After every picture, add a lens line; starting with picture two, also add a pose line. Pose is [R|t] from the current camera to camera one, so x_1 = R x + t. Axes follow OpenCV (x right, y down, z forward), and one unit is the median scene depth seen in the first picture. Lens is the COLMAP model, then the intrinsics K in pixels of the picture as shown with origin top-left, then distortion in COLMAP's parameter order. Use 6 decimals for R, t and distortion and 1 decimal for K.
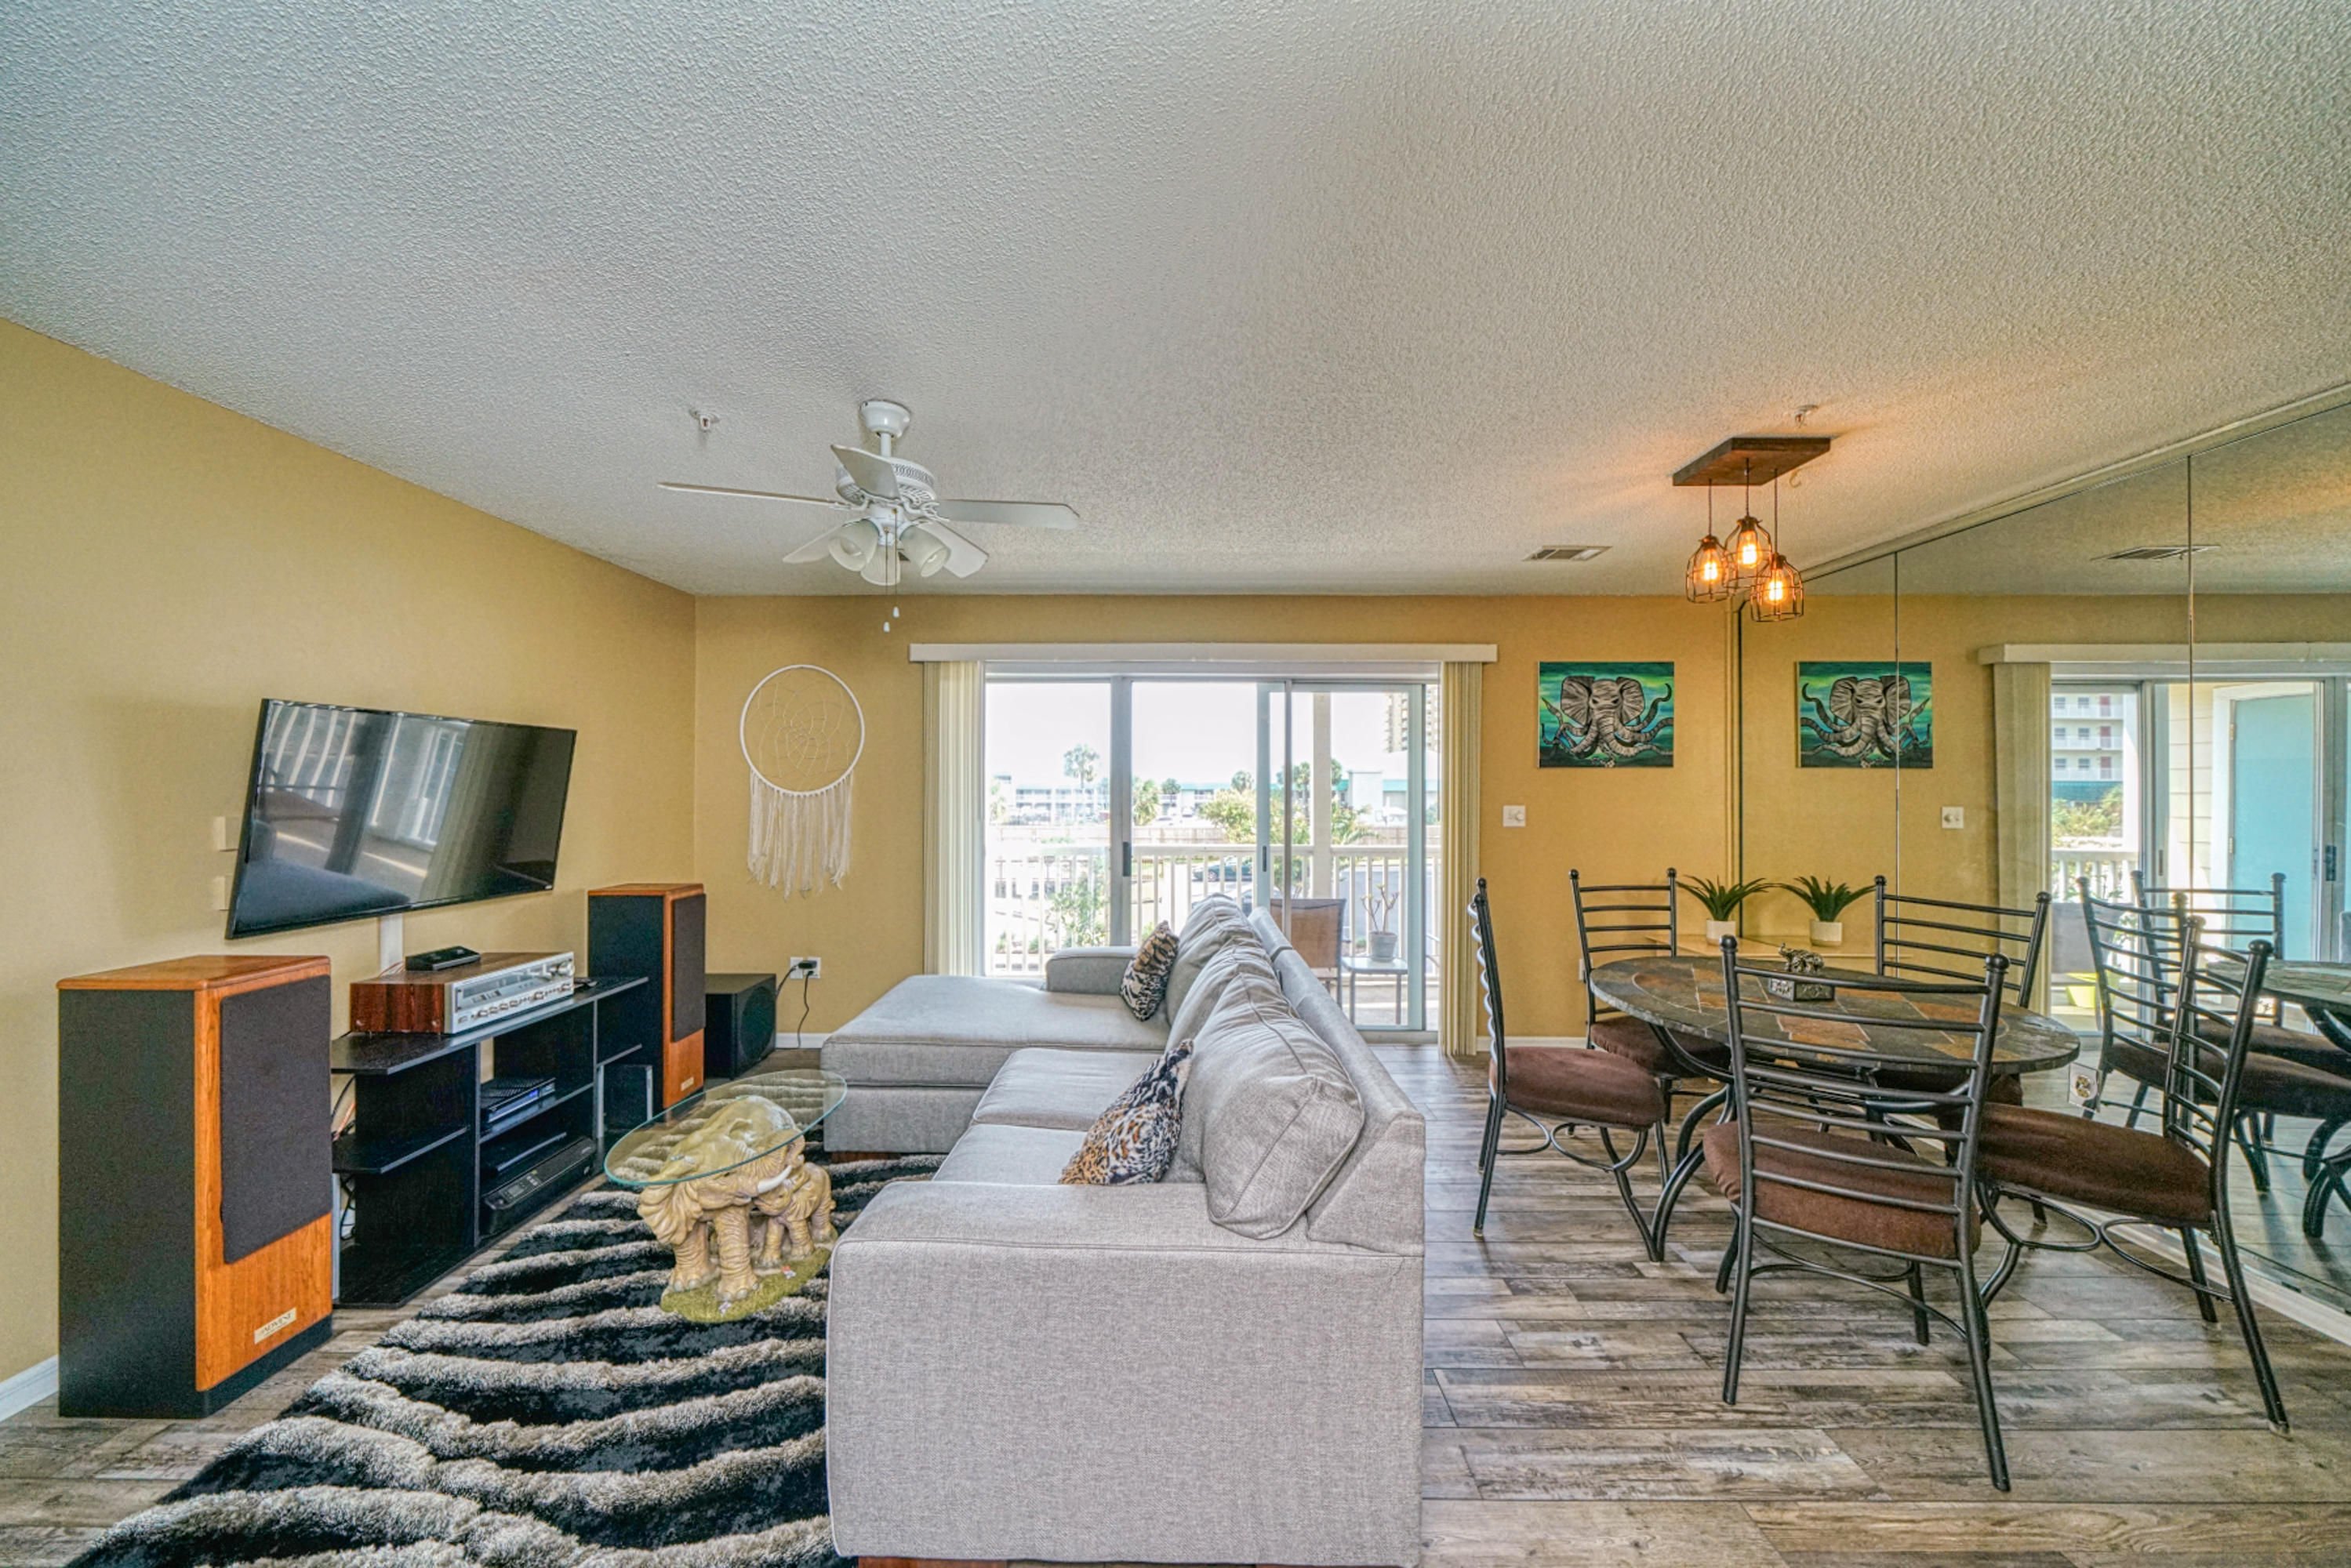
lens RADIAL K [[804.5, 0, 1172.0], [0, 804.5, 789.8], [0, 0, 1]] dist [-0.000318, -0.000123]
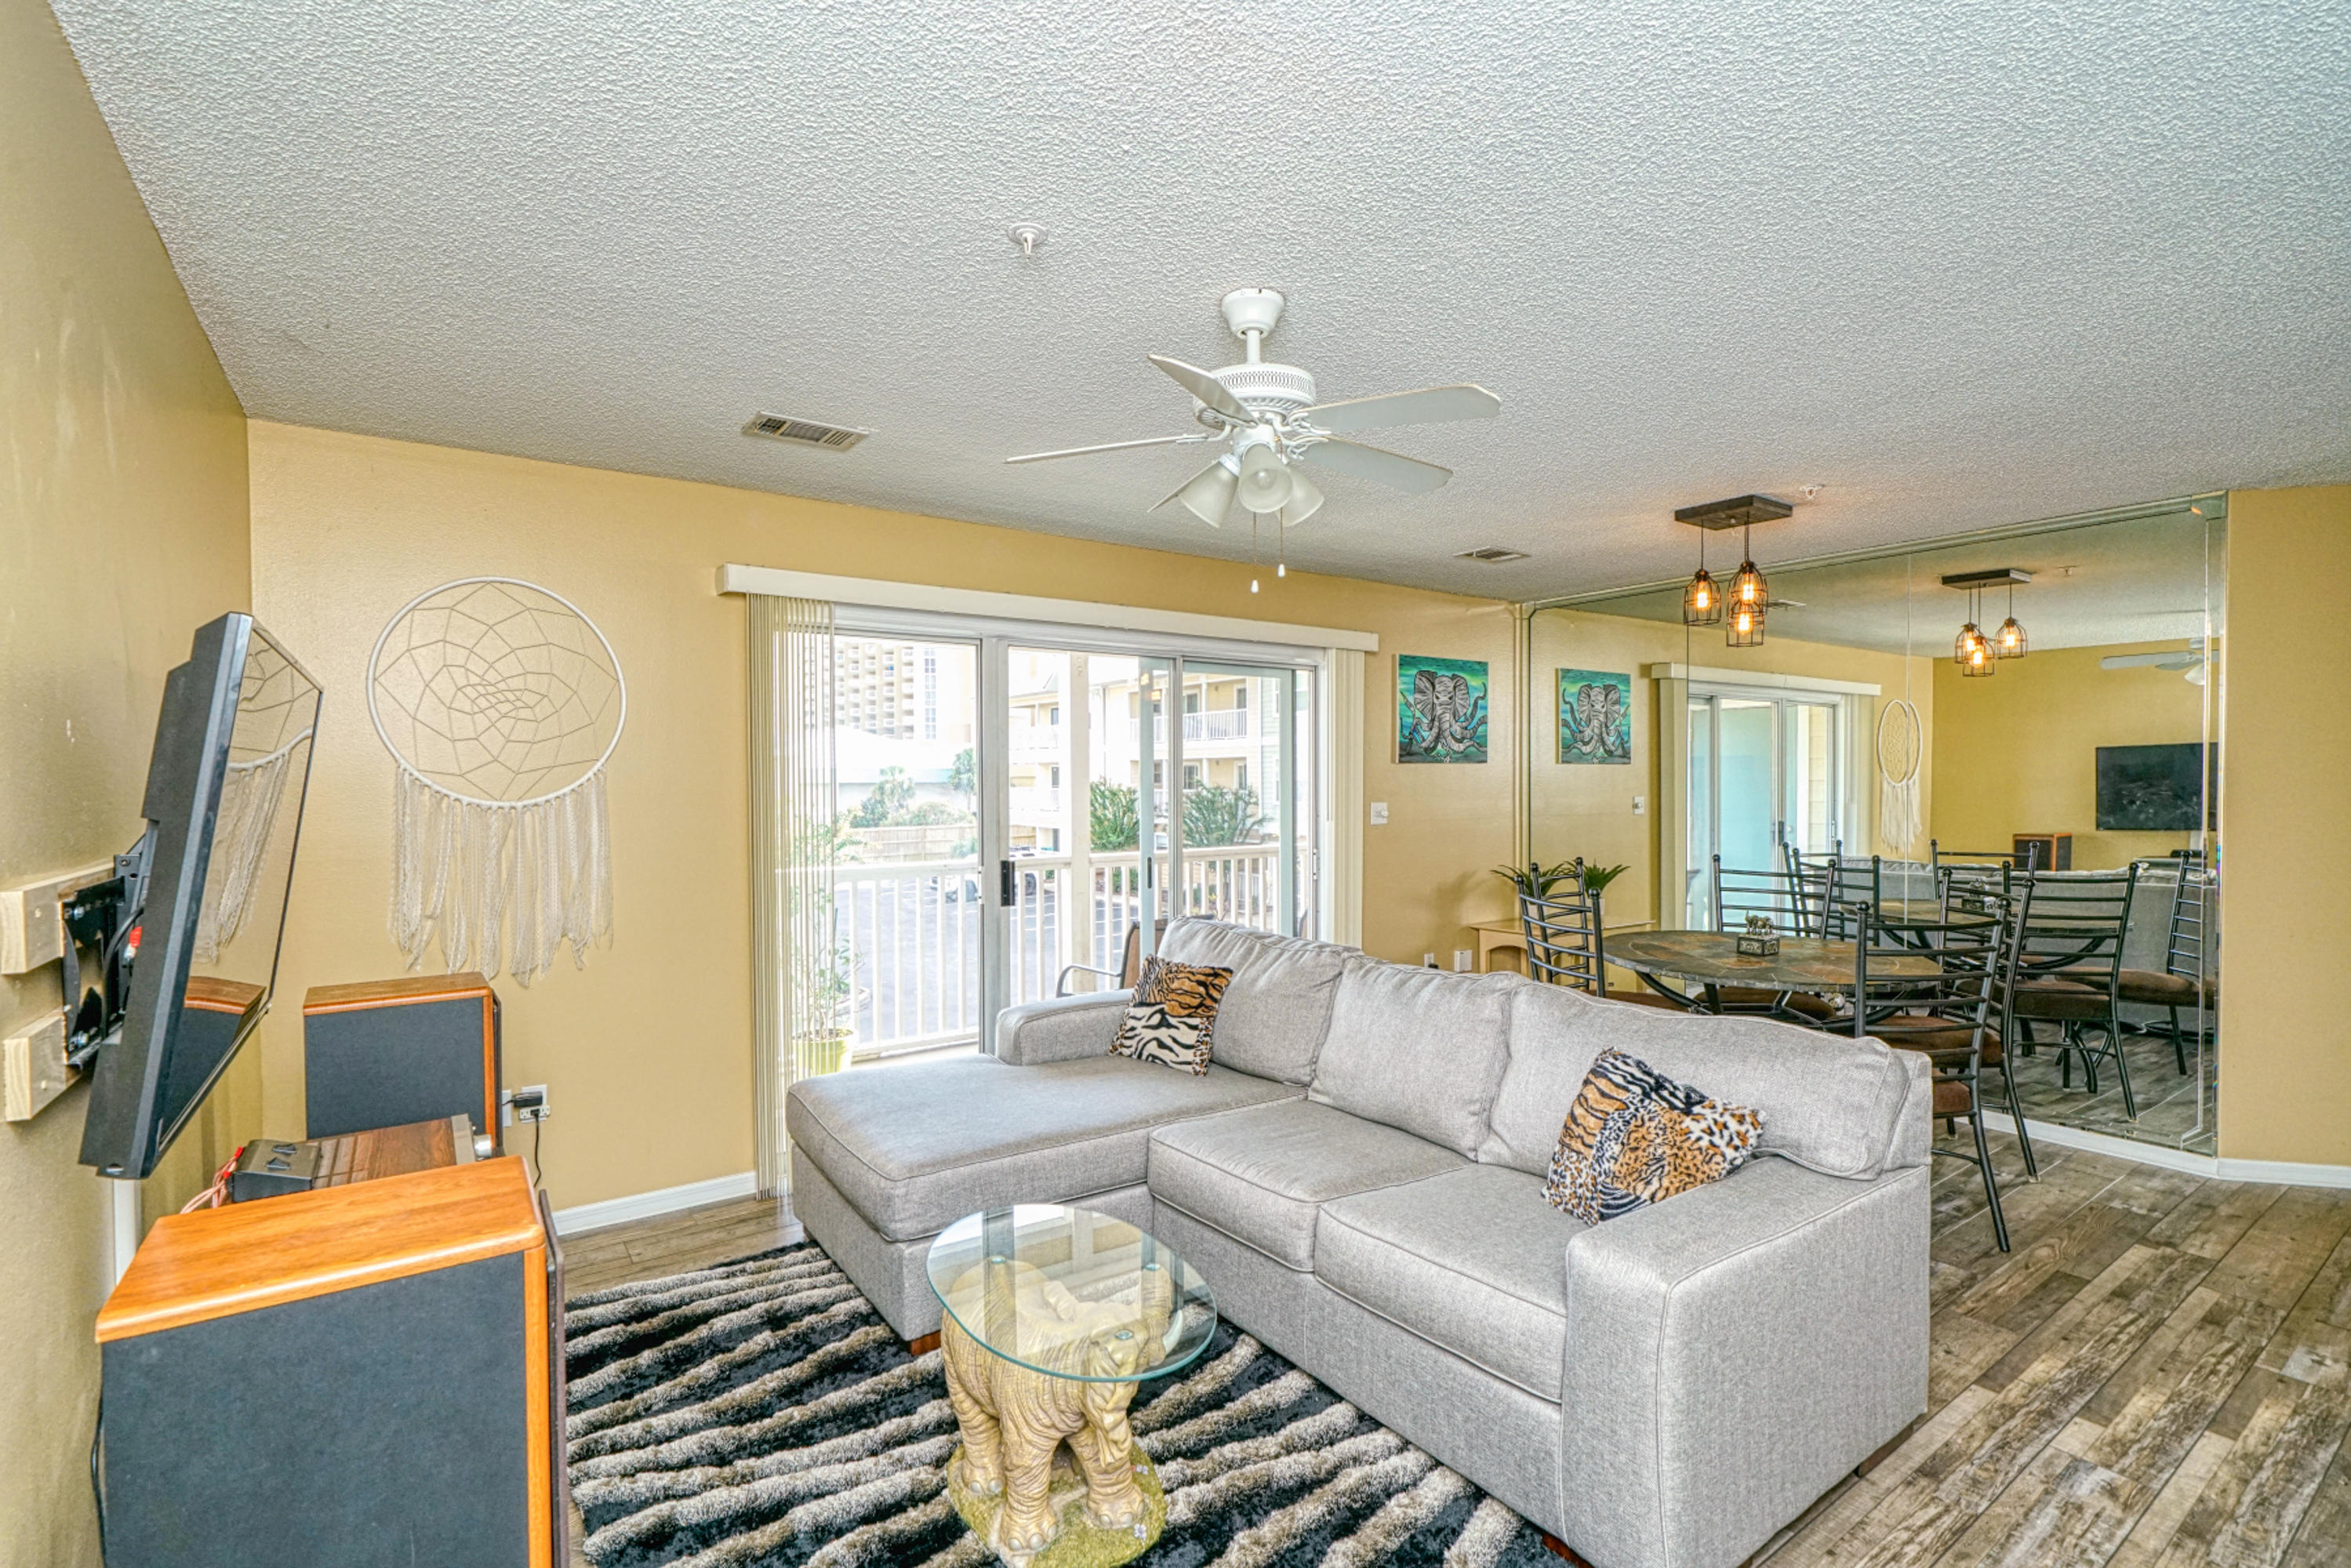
lens RADIAL K [[1069.7, 0, 1165.2], [0, 1069.7, 791.1], [0, 0, 1]] dist [0.021070, -0.000083]
pose [[0.814752, -0.013047, 0.579663, -0.530151], [0.007616, 0.999901, 0.011801, -0.010790], [-0.579760, -0.005200, 0.814771, 0.104473]]
